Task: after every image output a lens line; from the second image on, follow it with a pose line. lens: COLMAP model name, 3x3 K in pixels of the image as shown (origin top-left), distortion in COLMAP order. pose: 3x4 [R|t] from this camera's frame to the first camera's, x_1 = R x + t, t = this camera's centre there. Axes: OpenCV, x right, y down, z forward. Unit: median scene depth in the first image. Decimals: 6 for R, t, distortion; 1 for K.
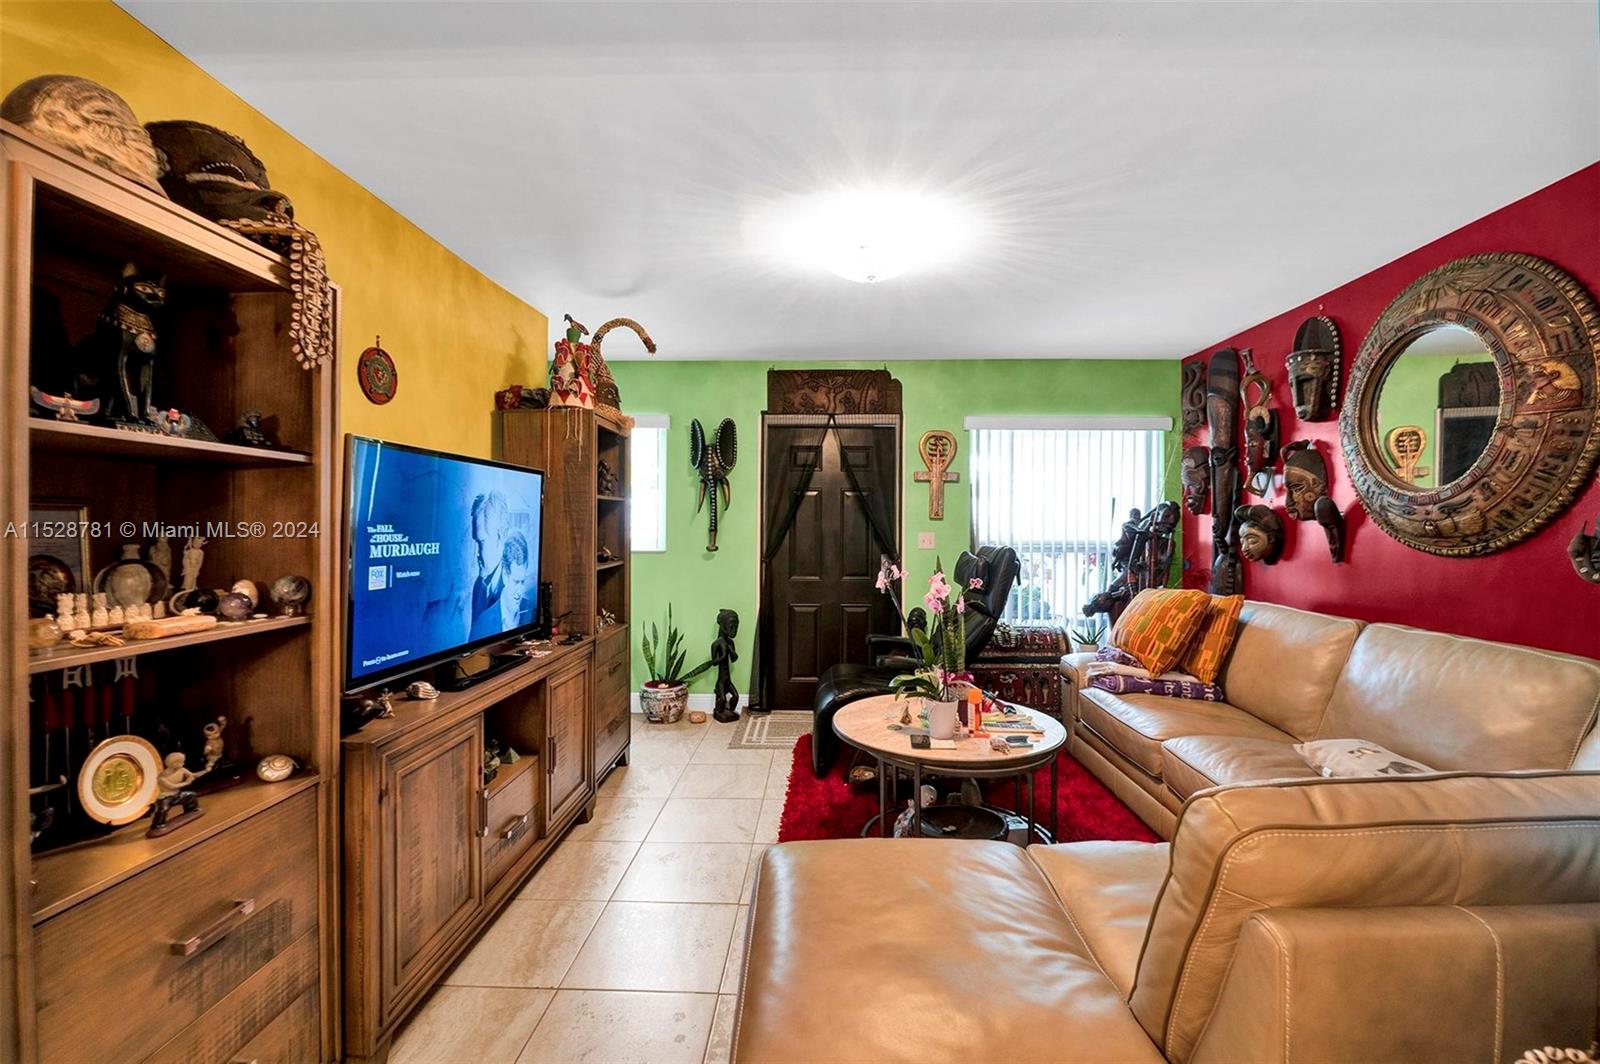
lens RADIAL K [[671.4, 0, 794.7], [0, 671.4, 535.1], [0, 0, 1]] dist [-0.015322, -0.000130]
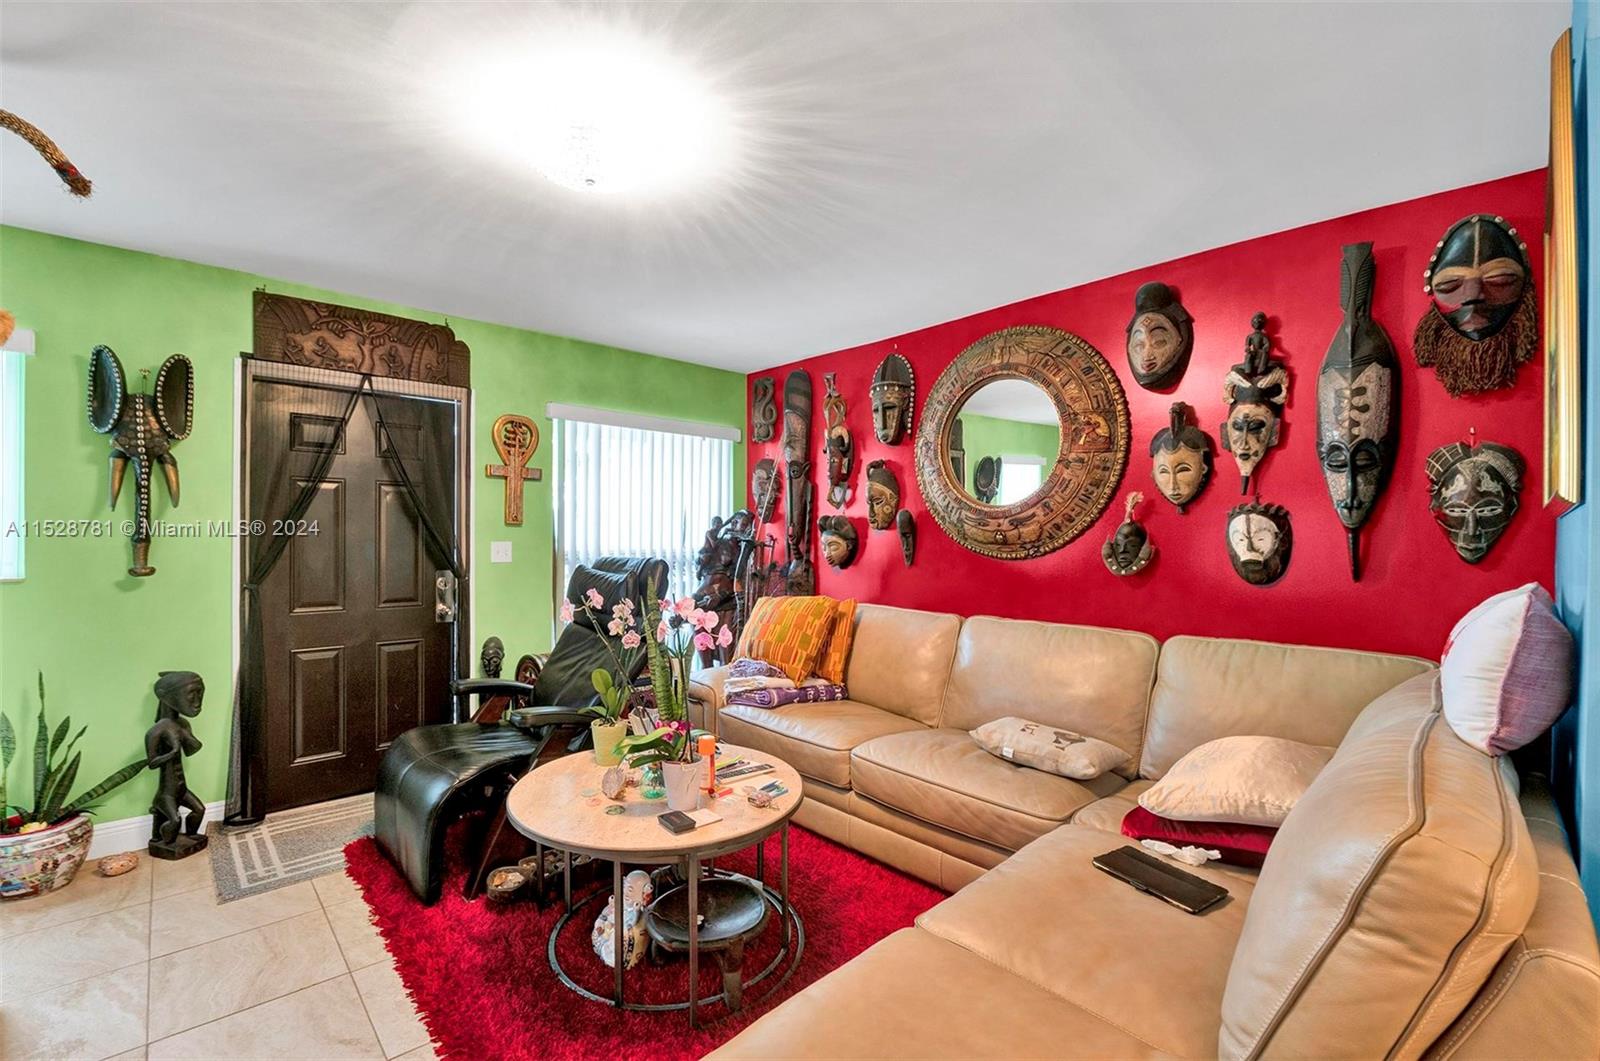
lens RADIAL K [[689.9, 0, 769.9], [0, 689.9, 547.2], [0, 0, 1]] dist [-0.015418, -0.000012]
pose [[0.724330, -0.012493, 0.689340, -0.180100], [0.006292, 0.999914, 0.011510, -0.006320], [-0.689425, -0.004000, 0.724346, 0.248680]]
